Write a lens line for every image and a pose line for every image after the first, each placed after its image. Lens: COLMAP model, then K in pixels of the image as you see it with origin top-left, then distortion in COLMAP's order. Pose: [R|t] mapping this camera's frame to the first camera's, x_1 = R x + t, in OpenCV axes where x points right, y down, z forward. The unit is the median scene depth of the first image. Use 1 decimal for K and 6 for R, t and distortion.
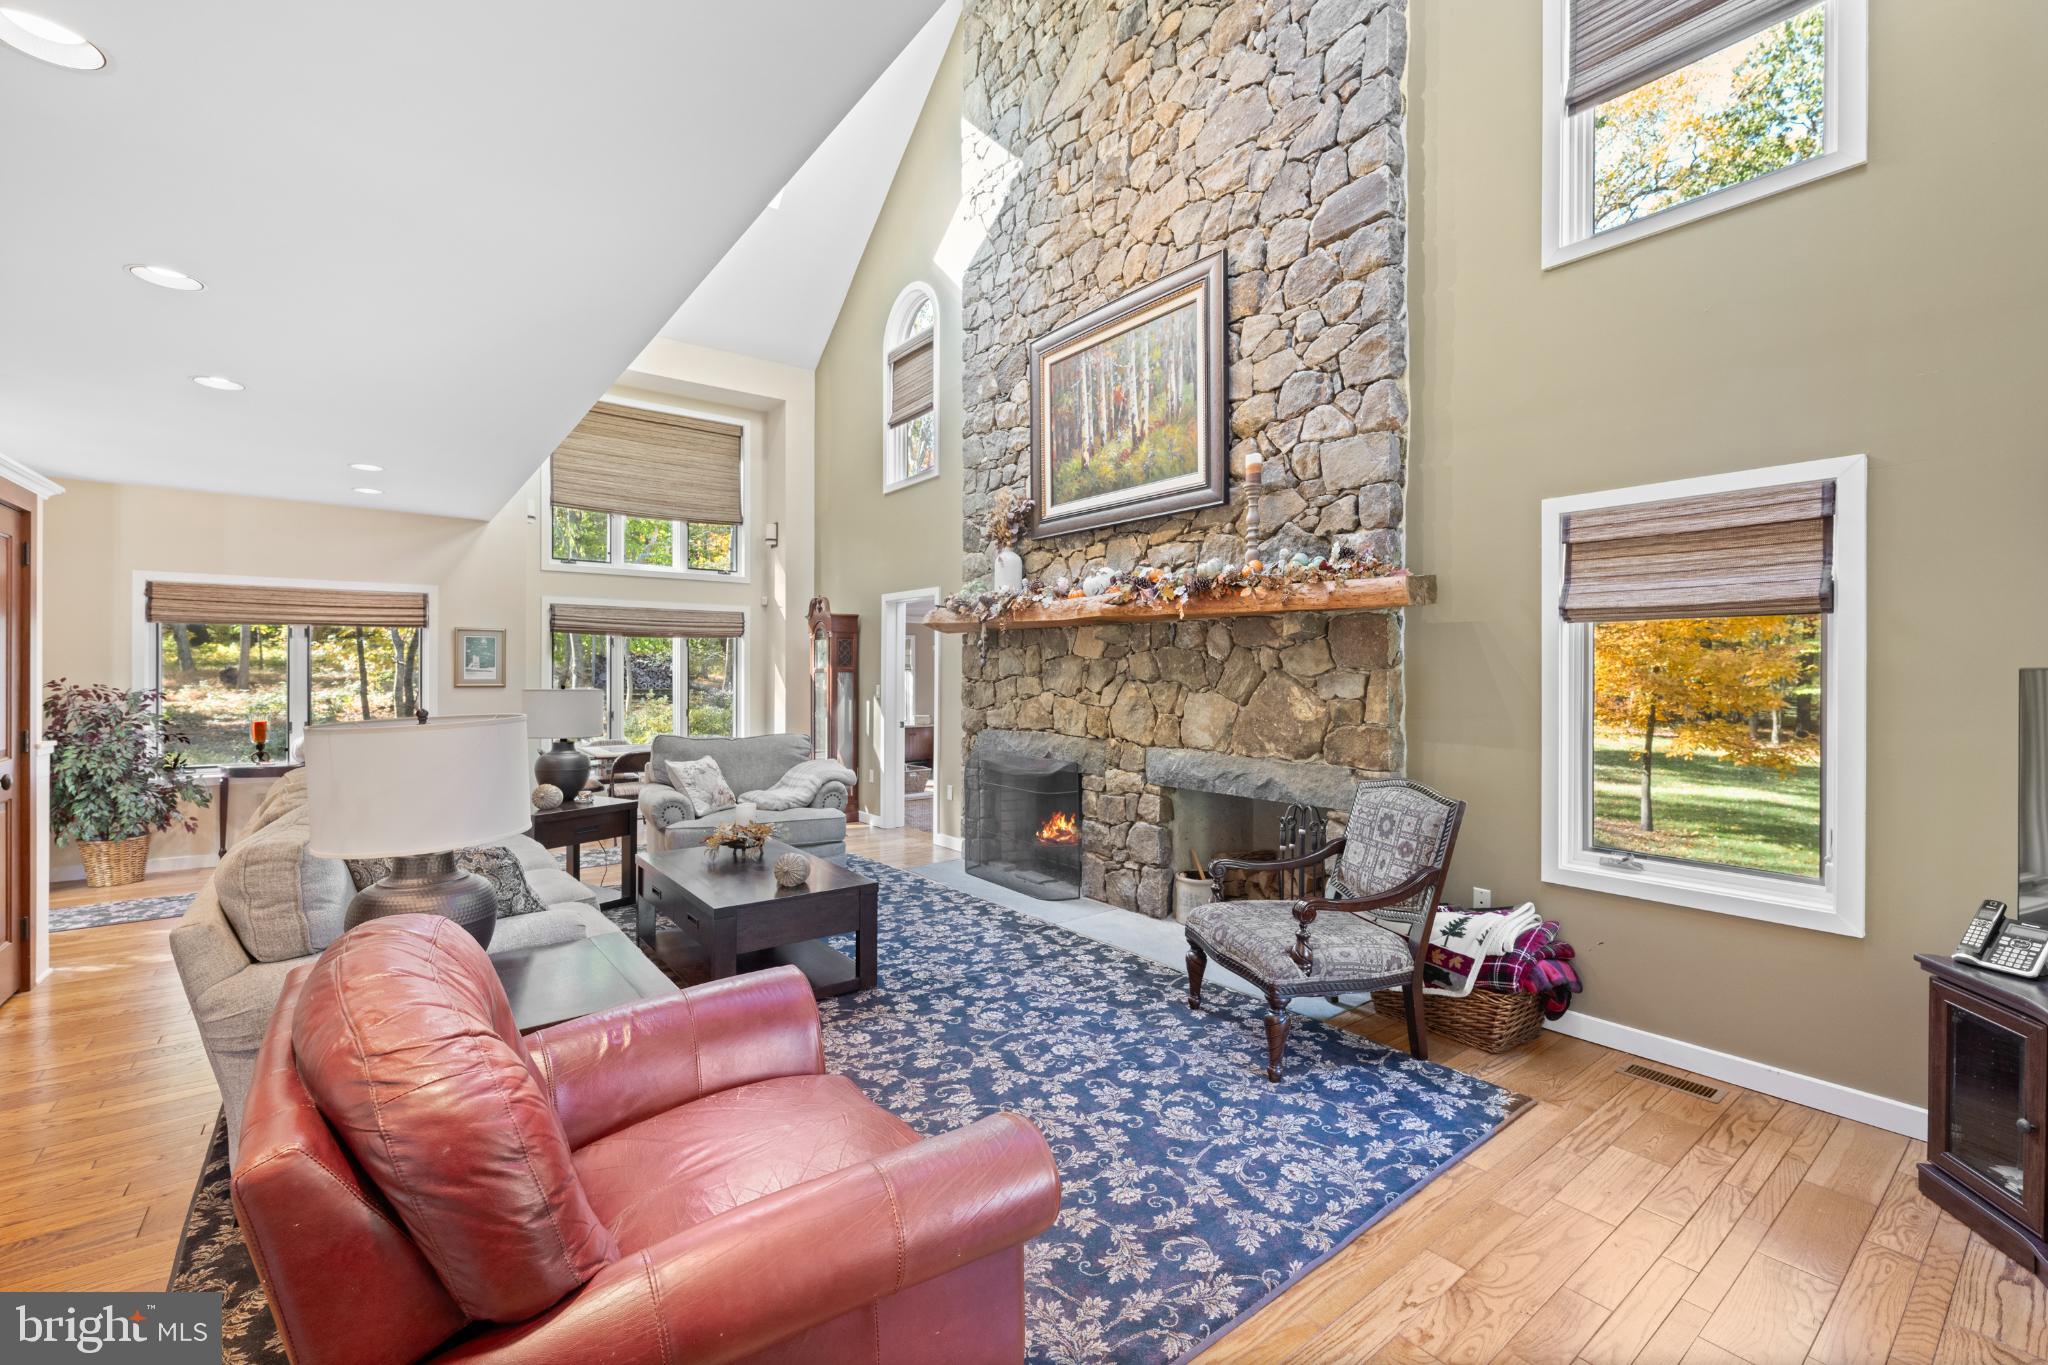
lens RADIAL K [[877.3, 0, 1060.4], [0, 877.3, 677.5], [0, 0, 1]] dist [-0.003590, 0.000423]
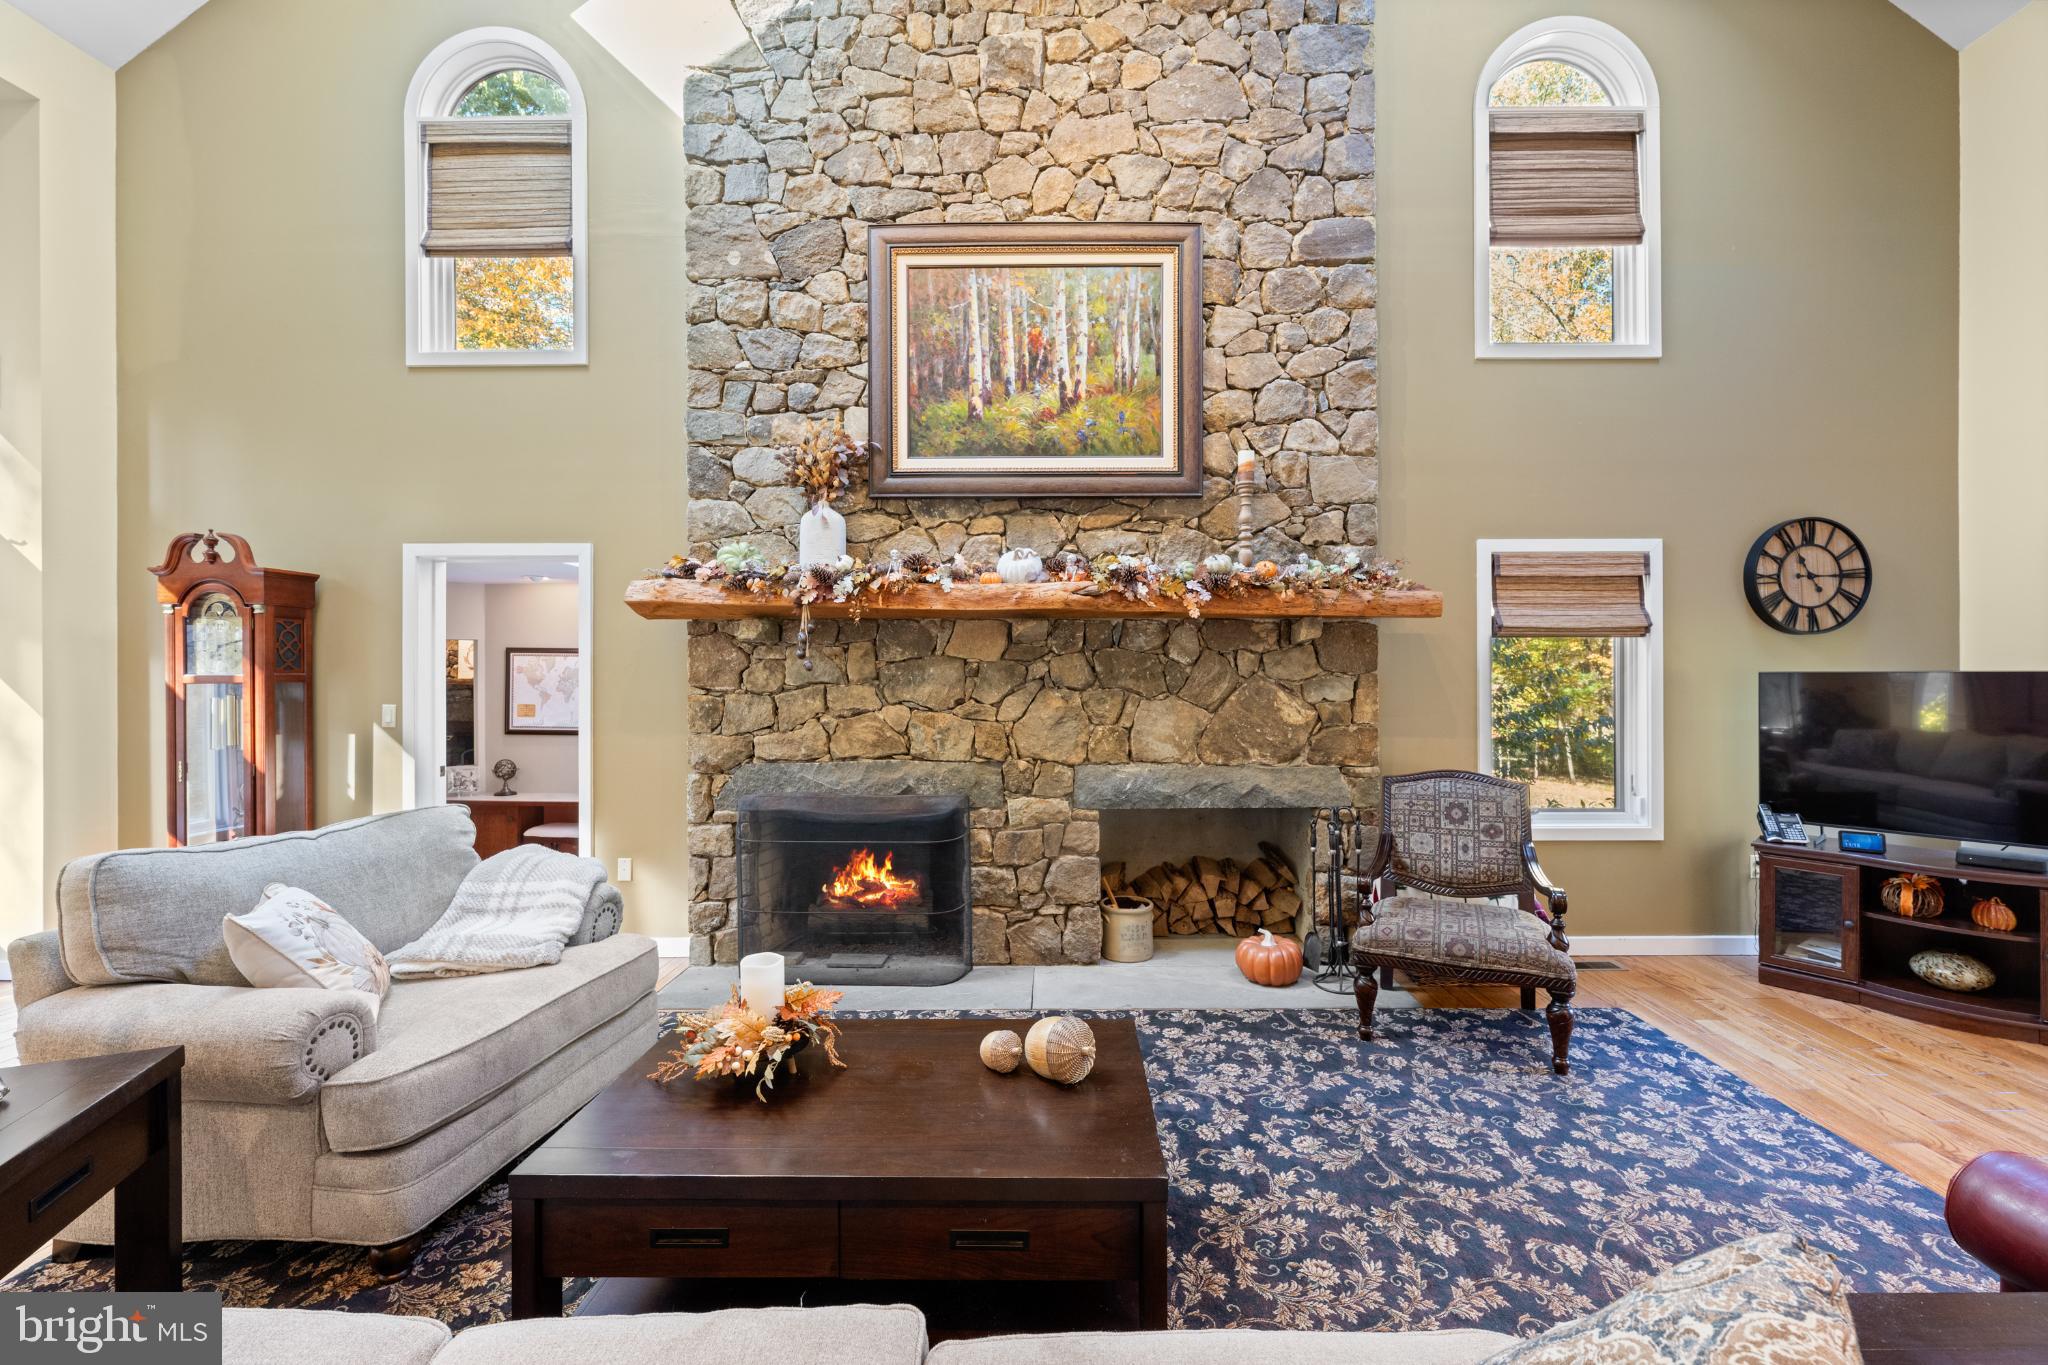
lens RADIAL K [[810.9, 0, 1085.7], [0, 810.9, 677.8], [0, 0, 1]] dist [-0.003506, 0.000752]
pose [[0.625729, -0.007670, 0.780003, -0.572206], [0.009547, 0.999952, 0.002174, -0.008680], [-0.779982, 0.006087, 0.625772, 0.566351]]
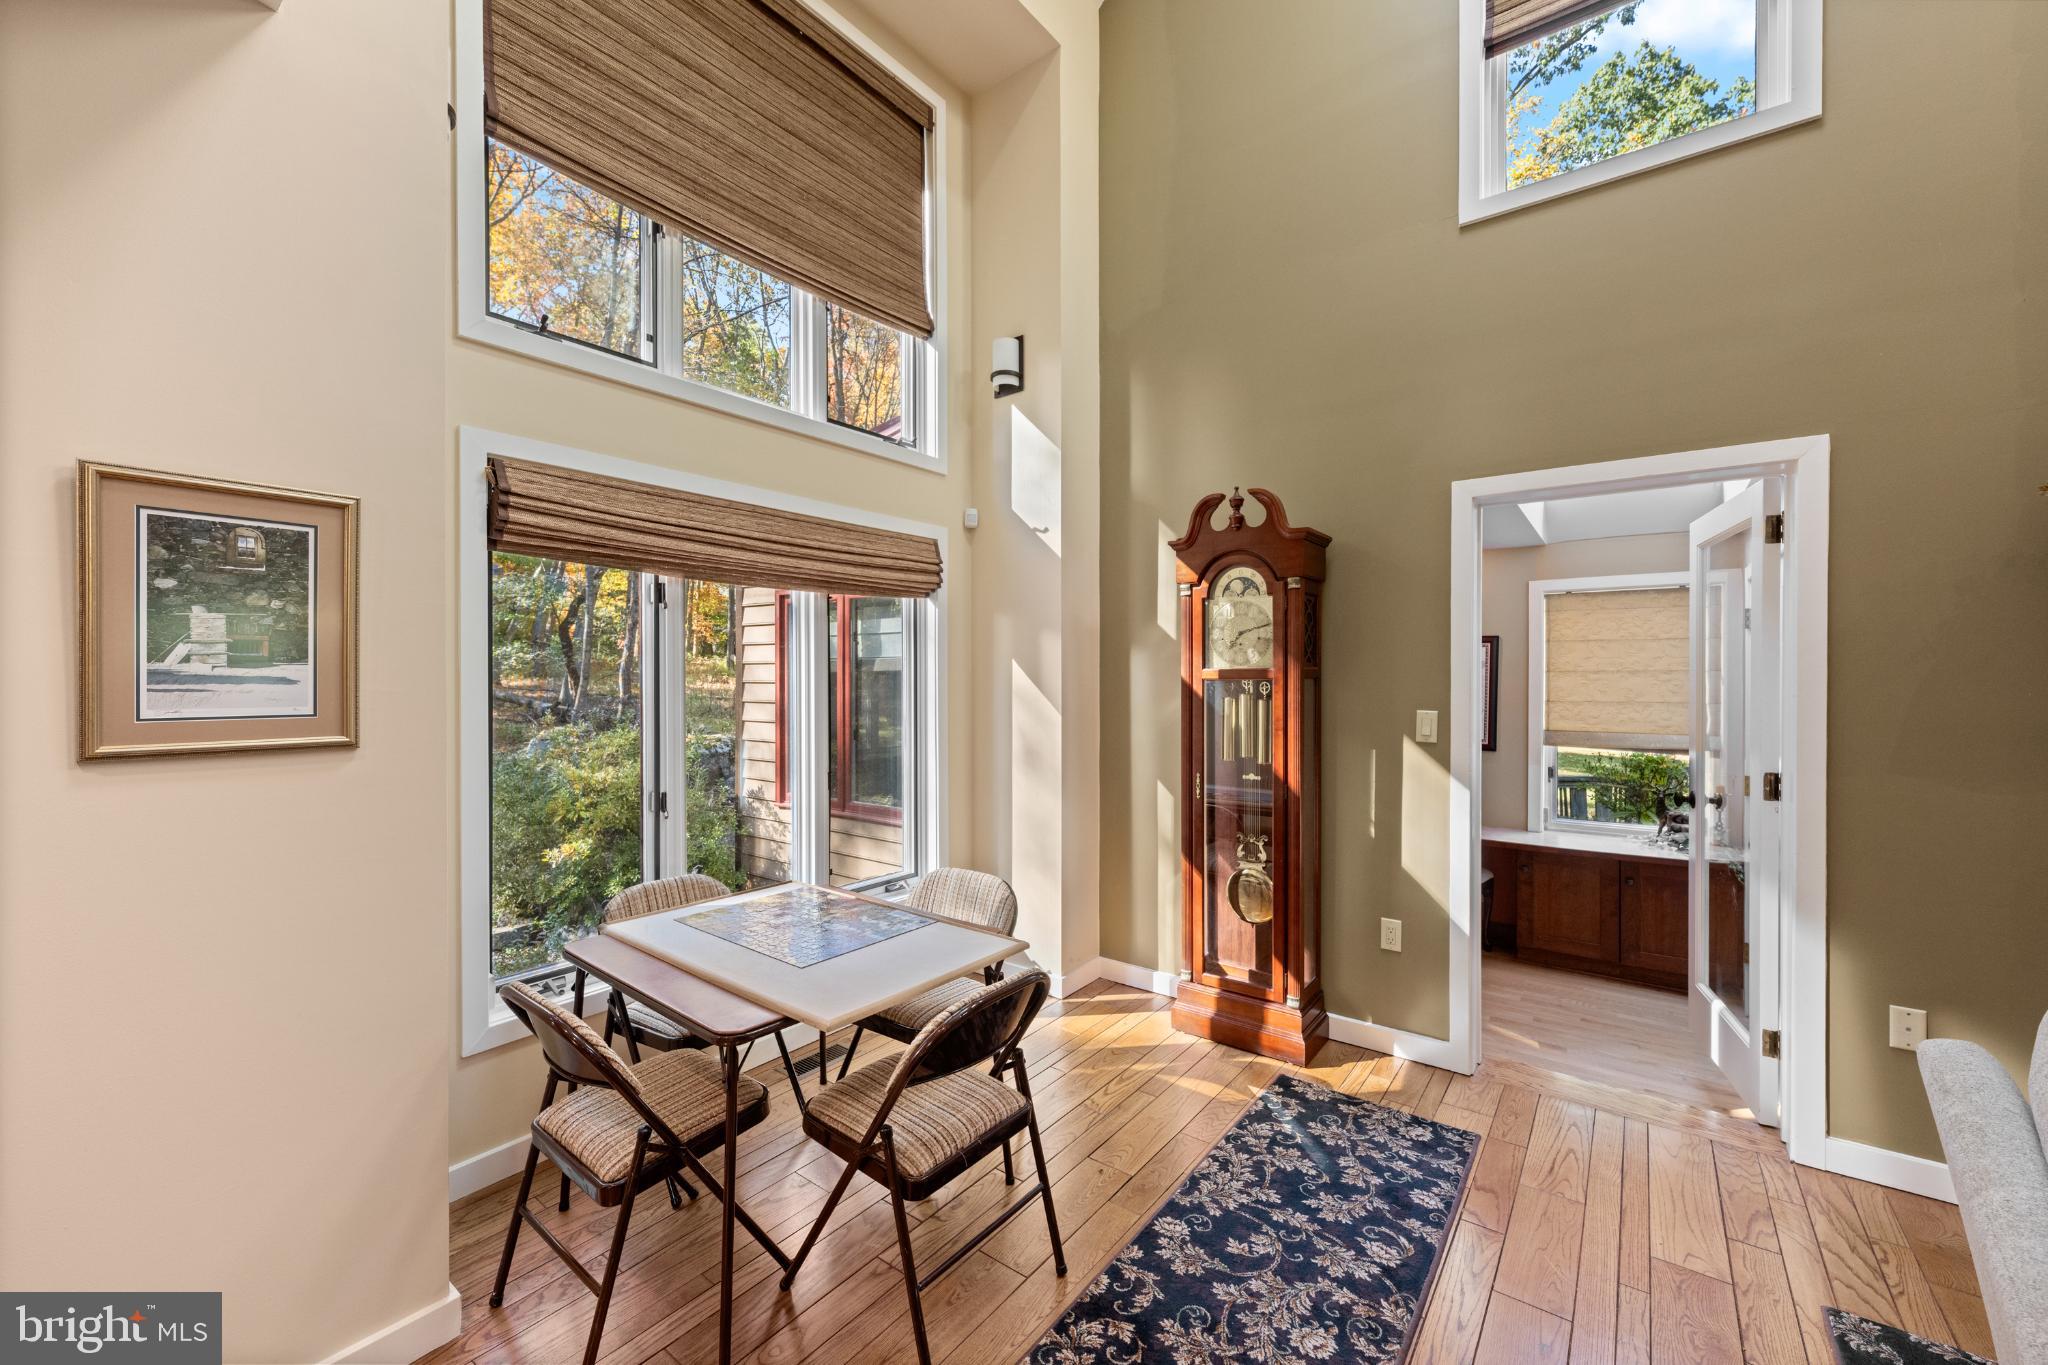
lens RADIAL K [[810.9, 0, 1055.3], [0, 810.9, 684.6], [0, 0, 1]] dist [-0.003506, 0.000752]
pose [[0.969233, -0.004116, 0.246110, -0.793787], [0.000525, 0.999892, 0.014657, -0.014997], [-0.246144, -0.014077, 0.969131, 1.169644]]
